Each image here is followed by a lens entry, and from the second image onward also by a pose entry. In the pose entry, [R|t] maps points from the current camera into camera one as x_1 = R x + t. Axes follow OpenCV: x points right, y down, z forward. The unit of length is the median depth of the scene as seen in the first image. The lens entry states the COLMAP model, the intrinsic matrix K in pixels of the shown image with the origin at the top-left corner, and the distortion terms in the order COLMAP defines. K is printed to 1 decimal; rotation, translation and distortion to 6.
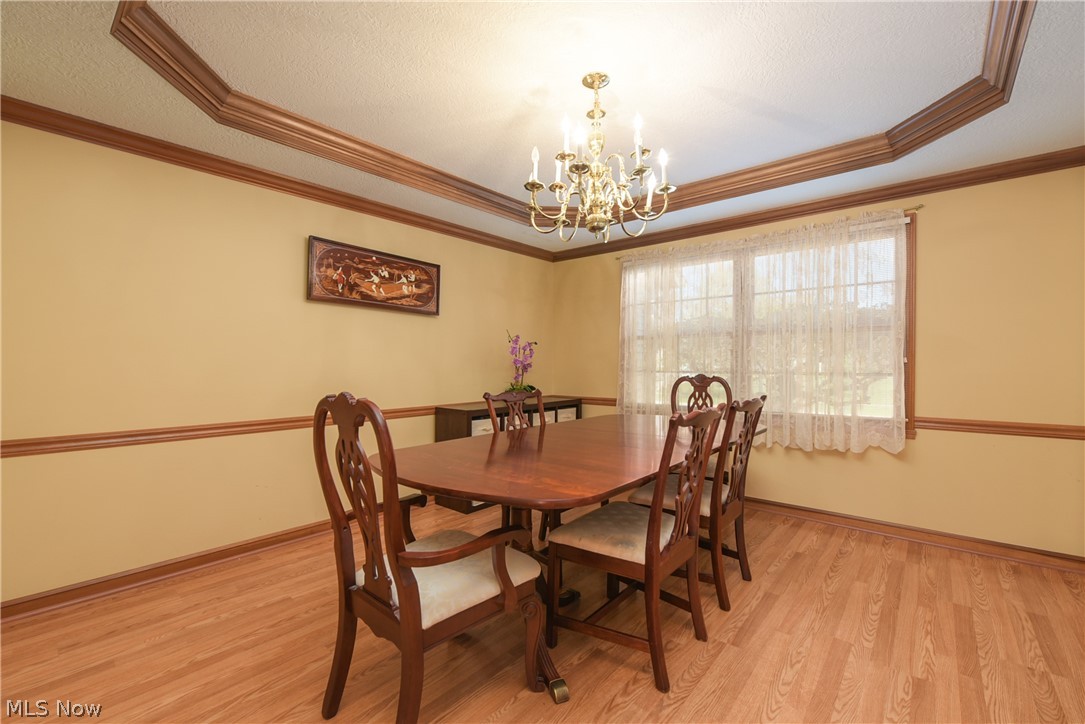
lens RADIAL K [[456.9, 0, 539.3], [0, 456.9, 362.3], [0, 0, 1]] dist [-0.003656, -0.000887]
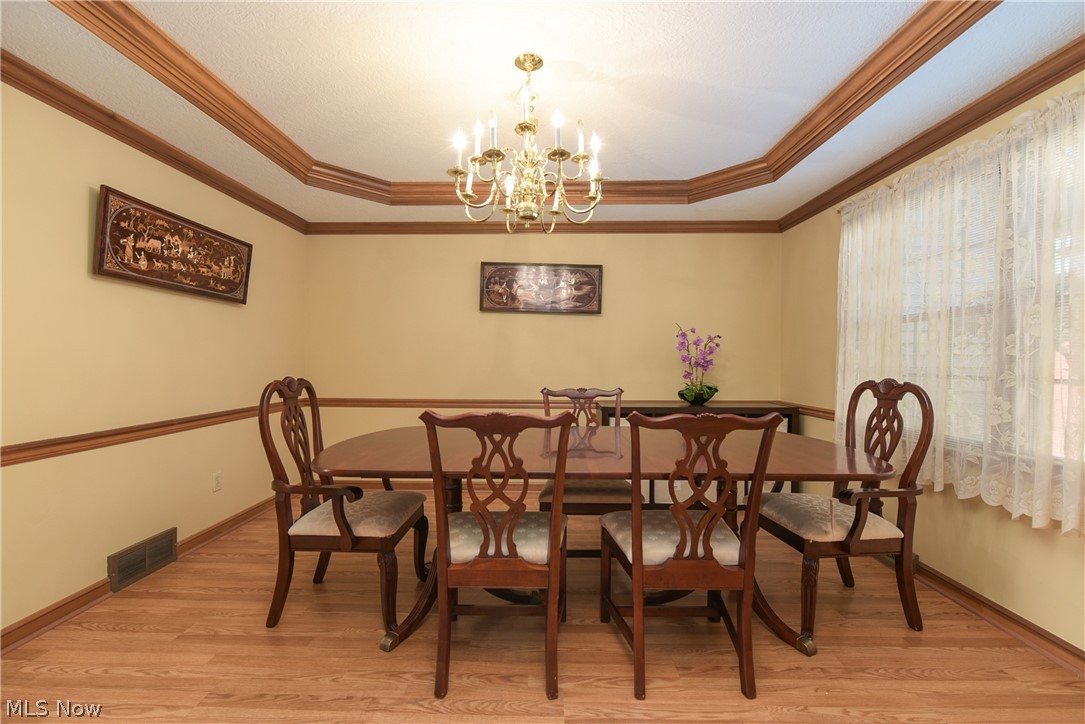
lens RADIAL K [[456.9, 0, 540.2], [0, 456.9, 360.4], [0, 0, 1]] dist [-0.003656, -0.000887]
pose [[0.639507, 0.004108, -0.768774, 0.517581], [-0.001686, 0.999991, 0.003942, -0.000702], [0.768783, -0.001225, 0.639508, 0.244617]]
